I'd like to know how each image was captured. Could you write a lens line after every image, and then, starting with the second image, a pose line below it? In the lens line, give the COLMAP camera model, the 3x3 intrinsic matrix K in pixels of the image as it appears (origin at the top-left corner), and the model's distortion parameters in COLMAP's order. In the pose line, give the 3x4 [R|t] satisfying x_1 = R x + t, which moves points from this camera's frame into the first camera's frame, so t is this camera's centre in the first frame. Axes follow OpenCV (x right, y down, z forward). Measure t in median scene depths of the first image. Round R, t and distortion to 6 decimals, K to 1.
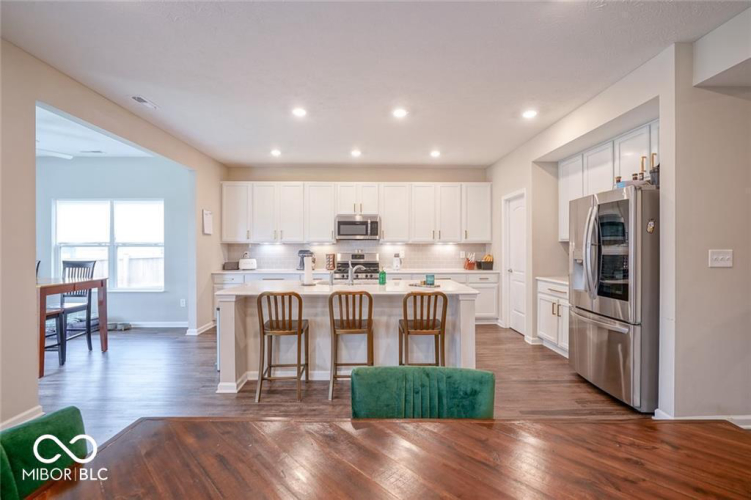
lens RADIAL K [[341.4, 0, 375.5], [0, 341.4, 250.0], [0, 0, 1]] dist [-0.002289, -0.000360]
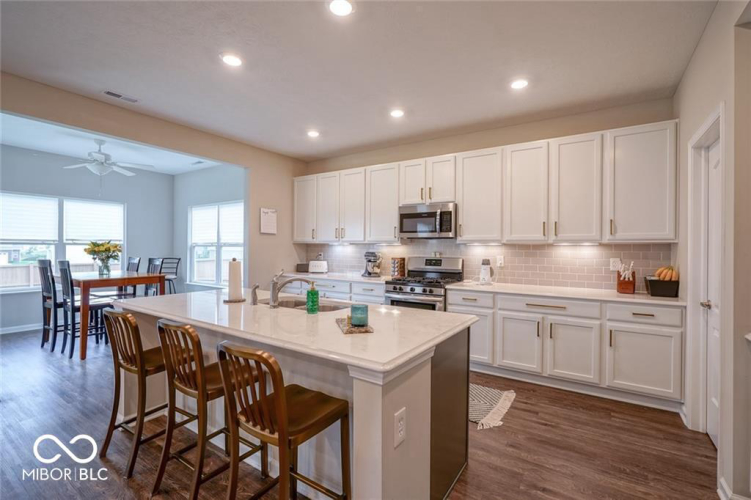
lens RADIAL K [[341.4, 0, 375.5], [0, 341.4, 250.0], [0, 0, 1]] dist [-0.002289, -0.000360]
pose [[0.819190, 0.010551, -0.573425, 0.272073], [-0.014895, 0.999885, -0.002881, -0.002453], [0.573329, 0.010901, 0.819253, 0.359410]]
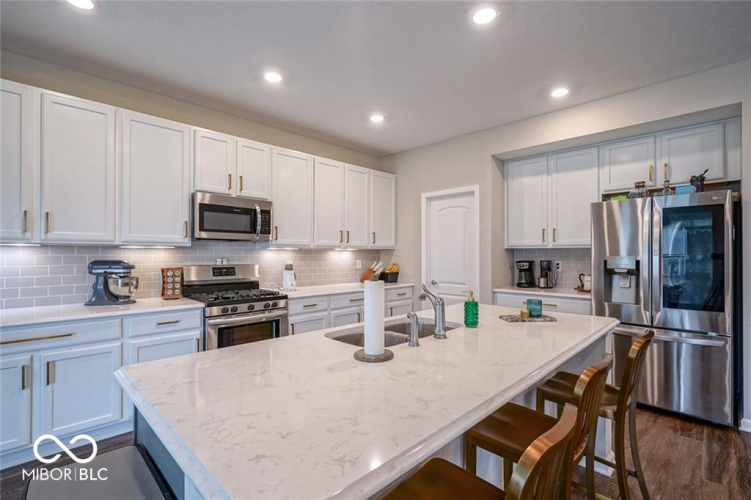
lens RADIAL K [[352.0, 0, 375.5], [0, 352.0, 250.0], [0, 0, 1]] dist [-0.001507, -0.000262]
pose [[0.721643, 0.009581, 0.692199, -0.282122], [0.004666, 0.999814, -0.018703, -0.003287], [-0.692250, 0.016726, 0.721464, 0.436642]]
